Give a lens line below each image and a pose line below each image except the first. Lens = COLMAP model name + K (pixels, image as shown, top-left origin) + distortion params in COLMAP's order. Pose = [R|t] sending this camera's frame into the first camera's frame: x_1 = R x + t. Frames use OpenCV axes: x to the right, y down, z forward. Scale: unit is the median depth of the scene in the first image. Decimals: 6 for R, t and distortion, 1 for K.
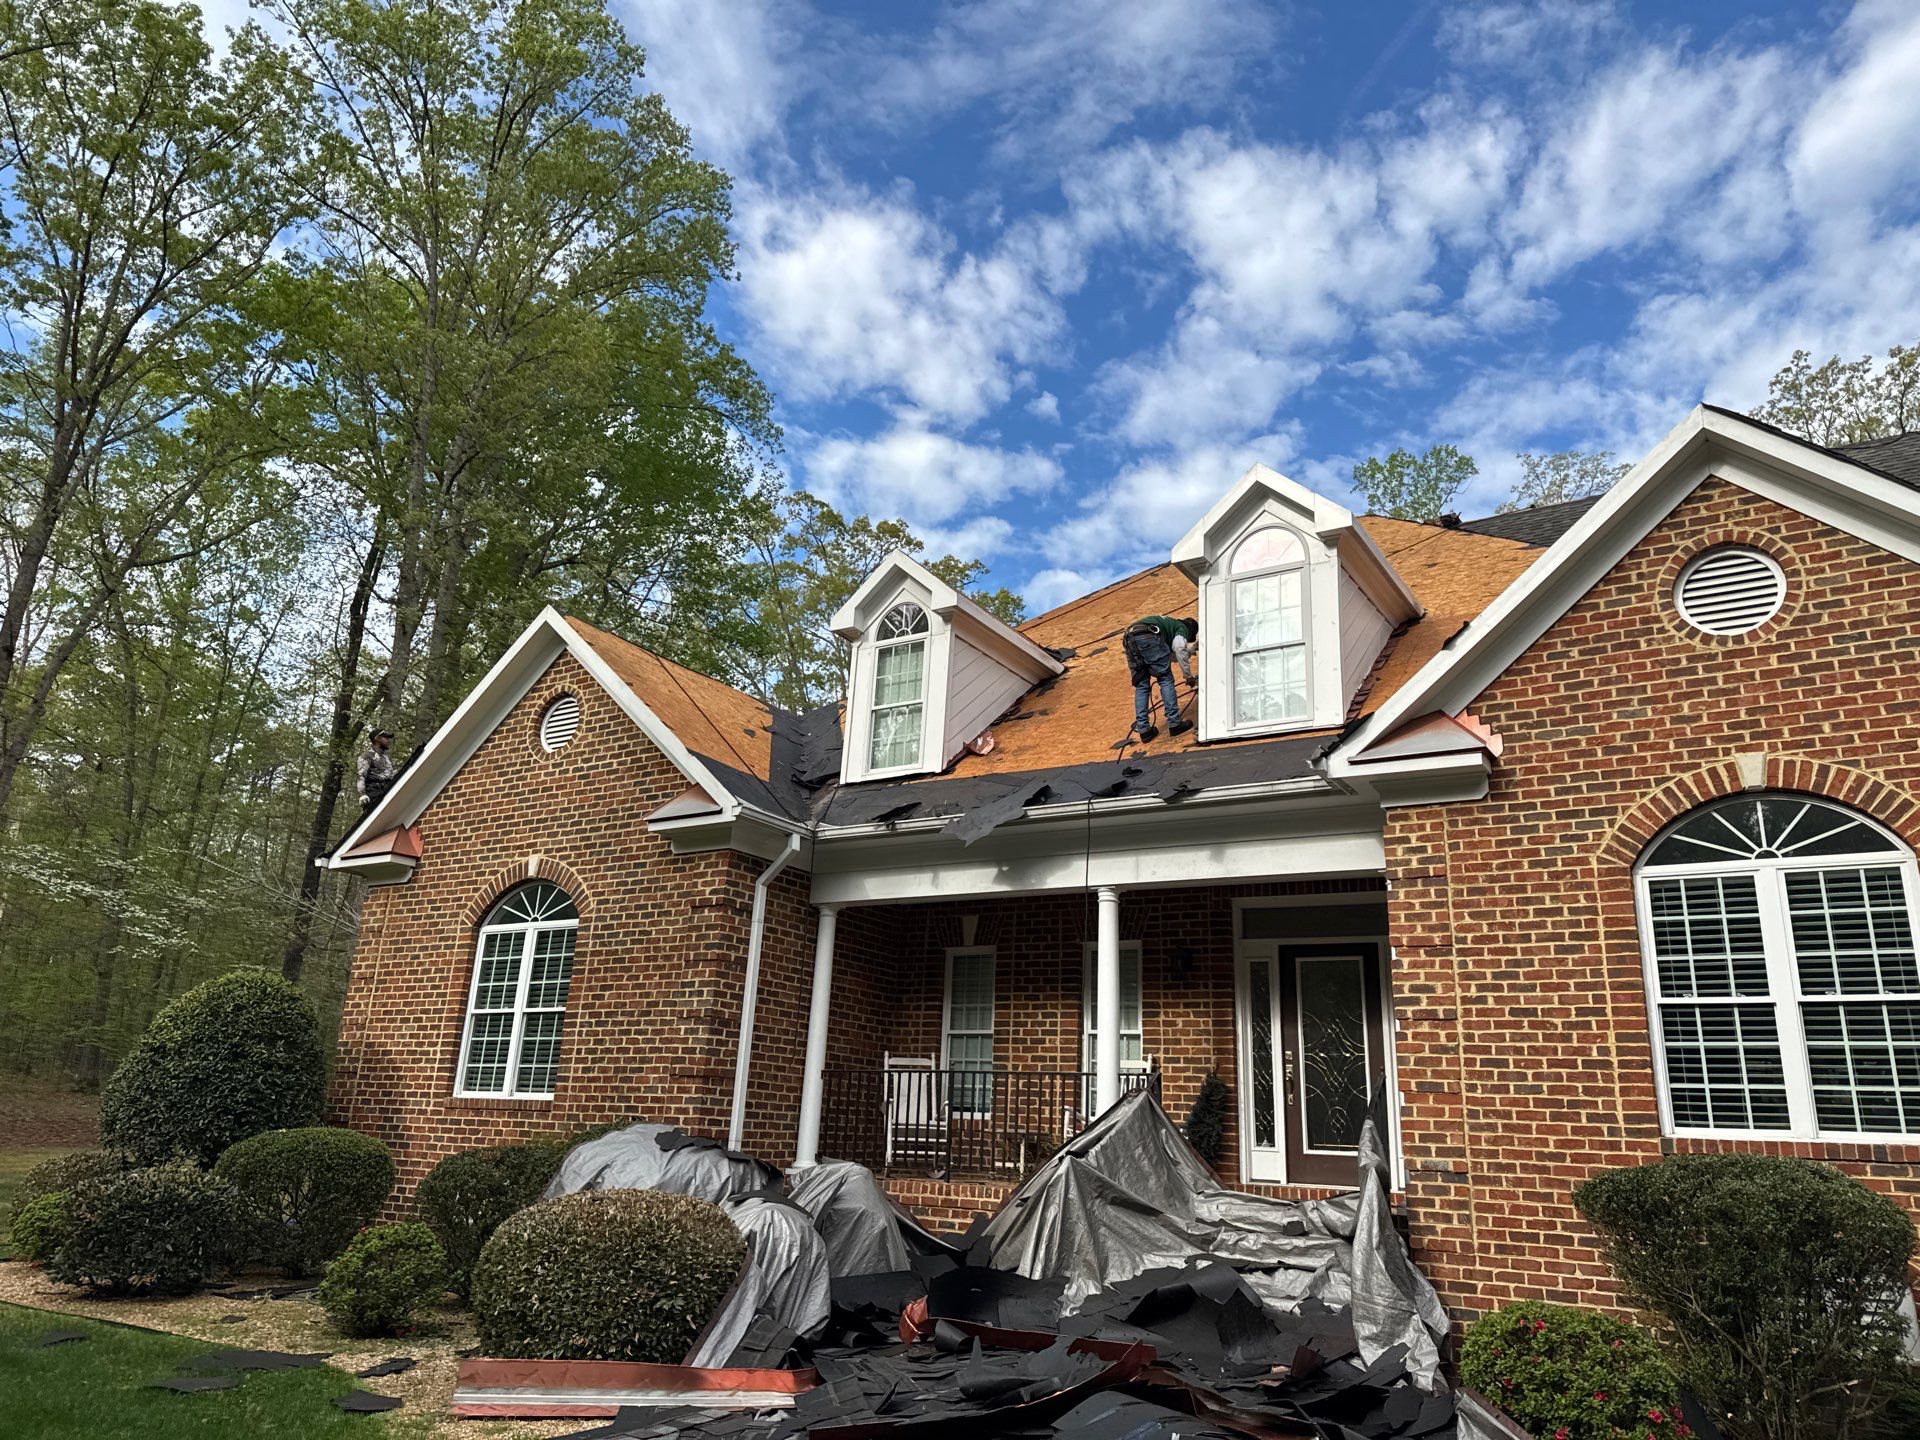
lens RADIAL K [[1312.3, 0, 981.0], [0, 1312.3, 715.9], [0, 0, 1]] dist [0.118629, -0.187622]
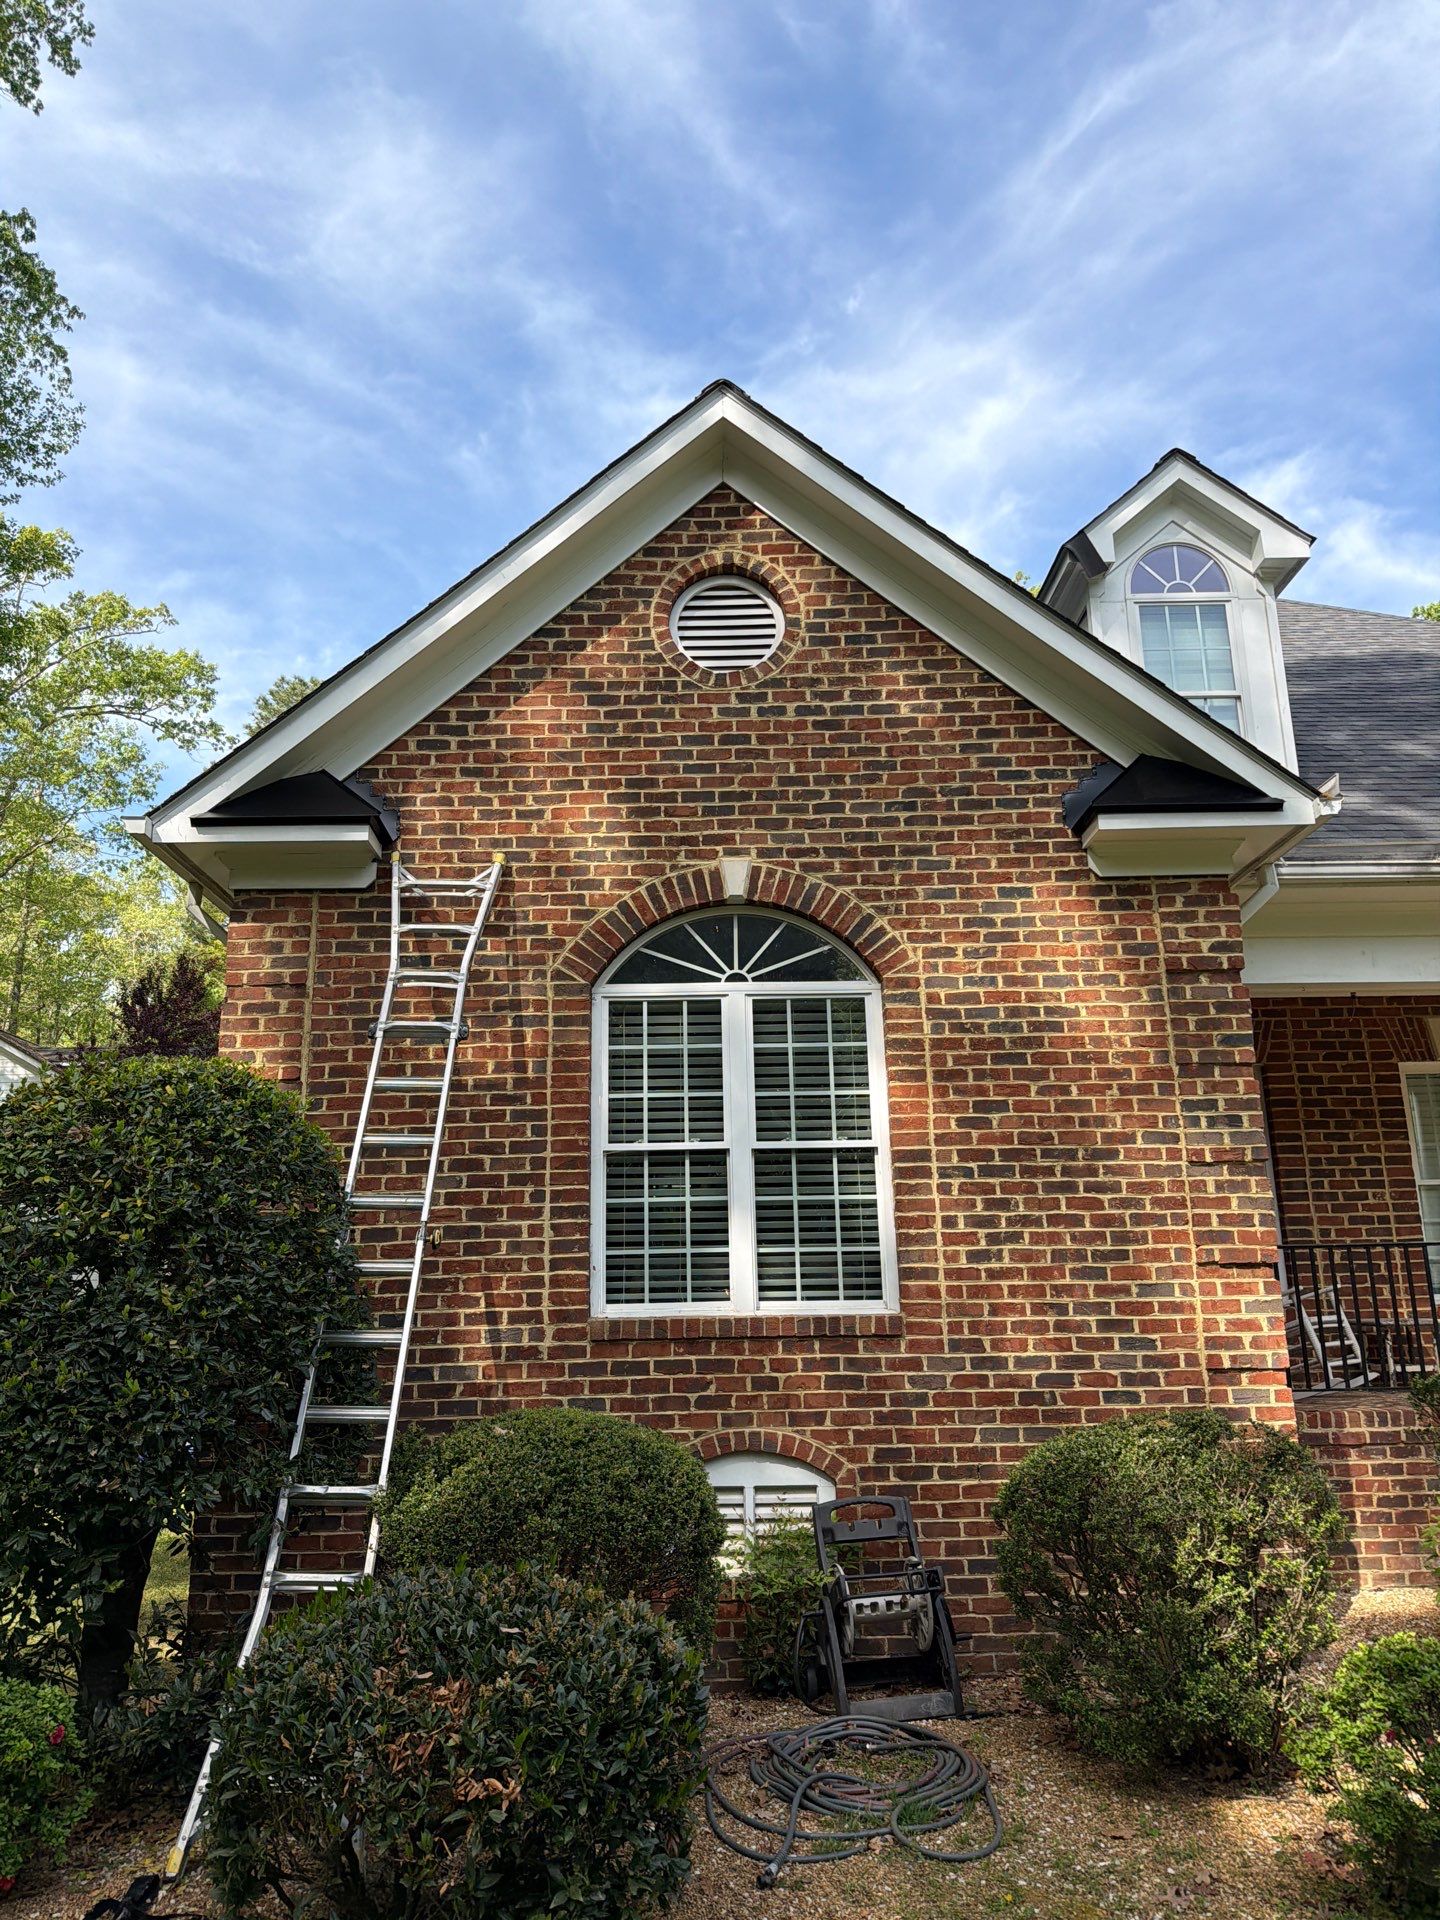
lens RADIAL K [[1328.5, 0, 697.3], [0, 1328.5, 953.3], [0, 0, 1]] dist [0.167228, -0.331218]
pose [[0.849483, 0.076526, 0.522037, -0.694710], [-0.111280, 0.993155, 0.035493, 0.139676], [-0.515747, -0.088243, 0.852184, 0.614491]]
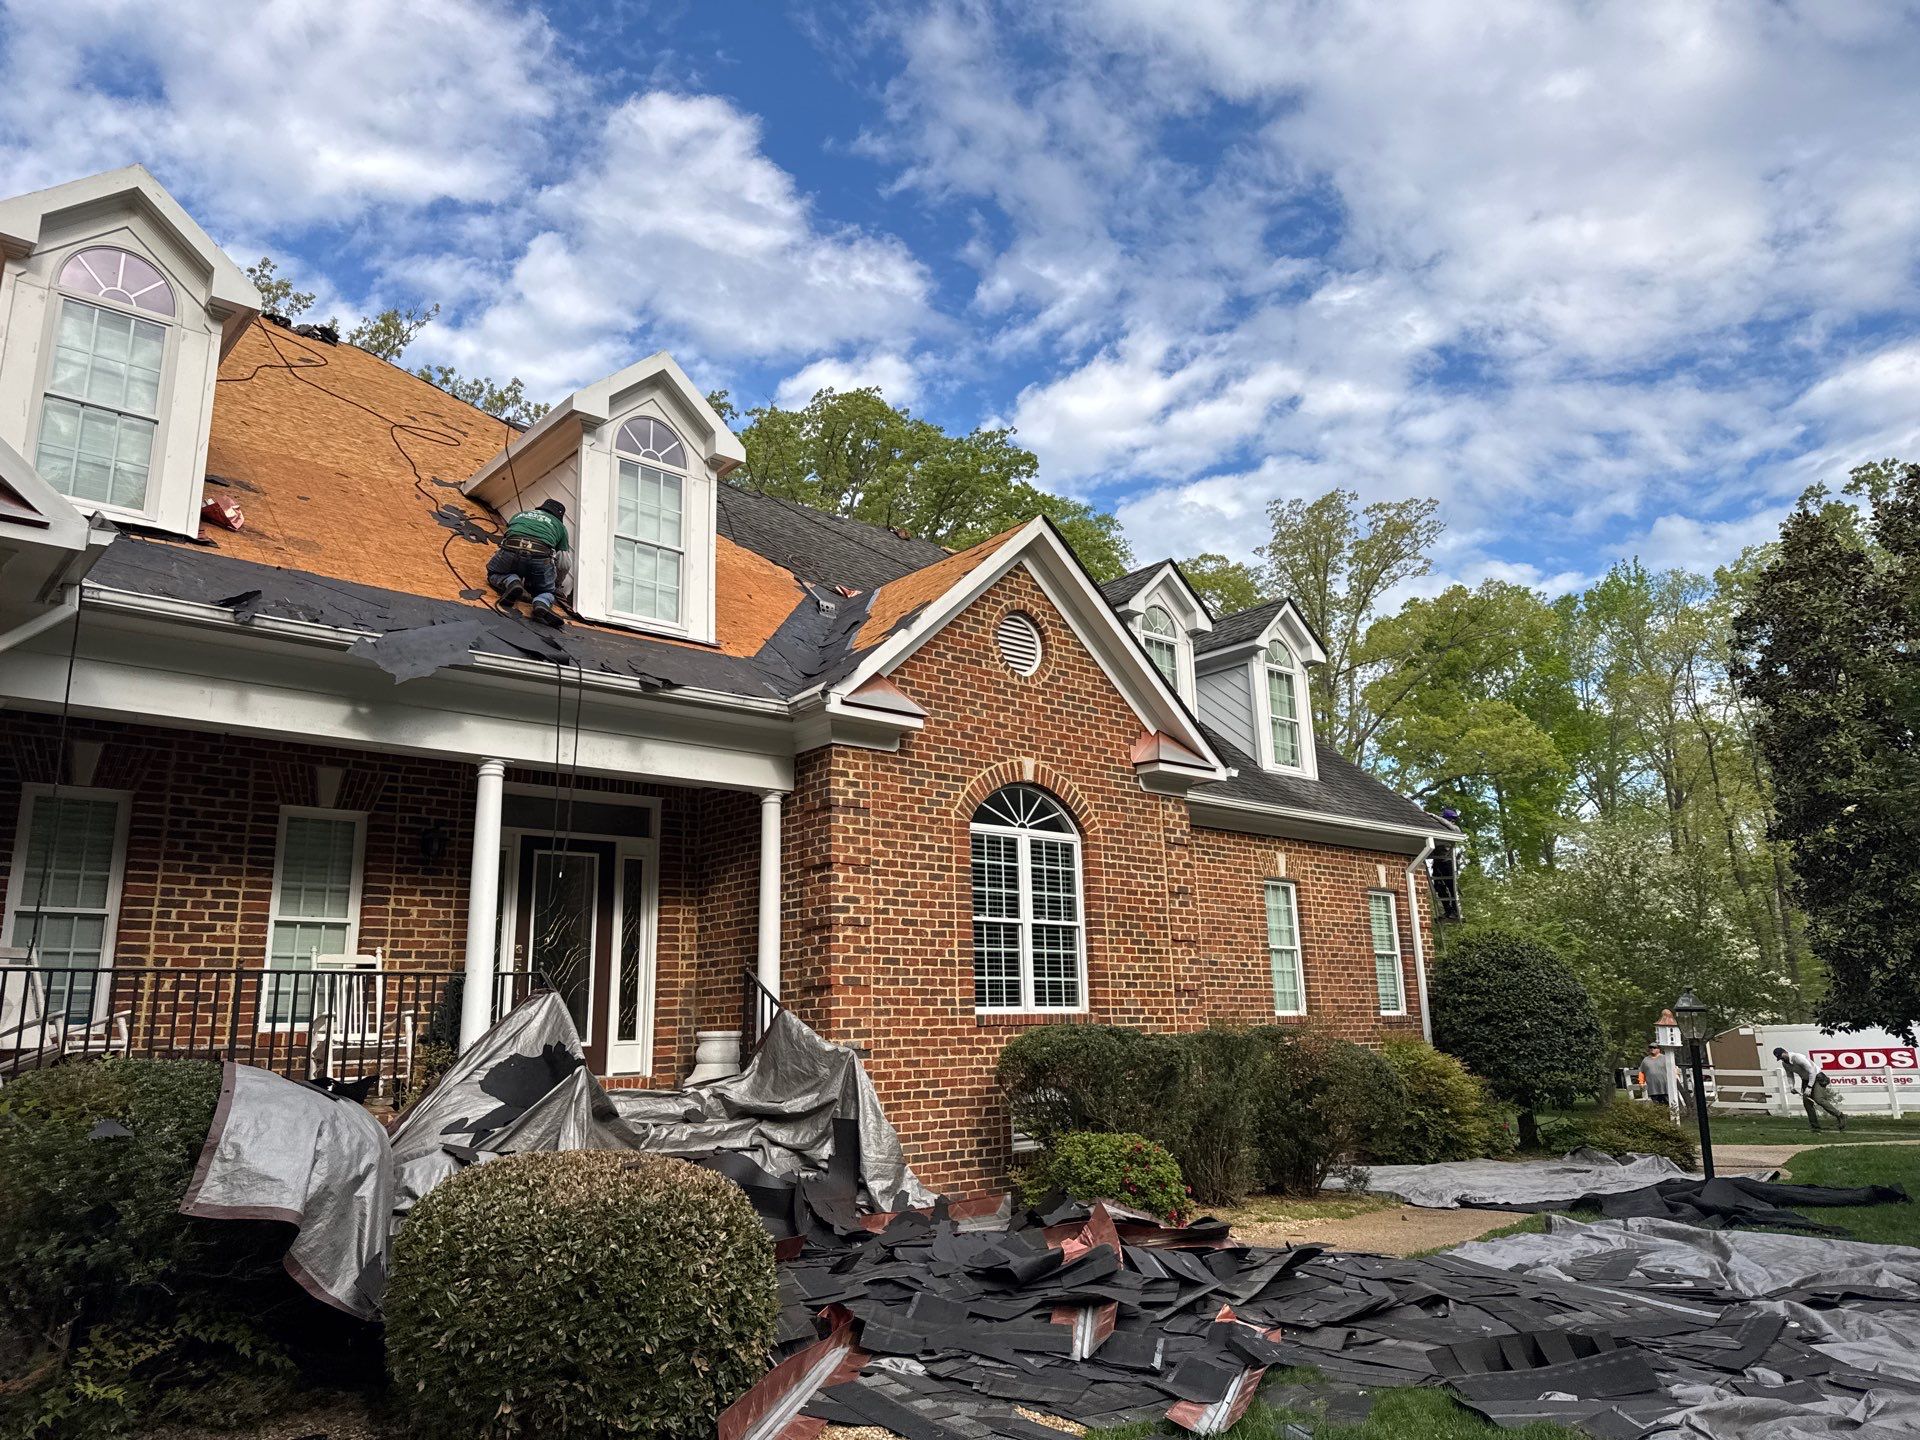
lens RADIAL K [[1344.3, 0, 957.7], [0, 1344.3, 690.7], [0, 0, 1]] dist [0.148055, -0.225189]
pose [[0.288606, 0.187650, 0.938879, -0.619990], [-0.262818, 0.958465, -0.110776, 0.101661], [-0.920670, -0.214784, 0.325936, 0.421882]]
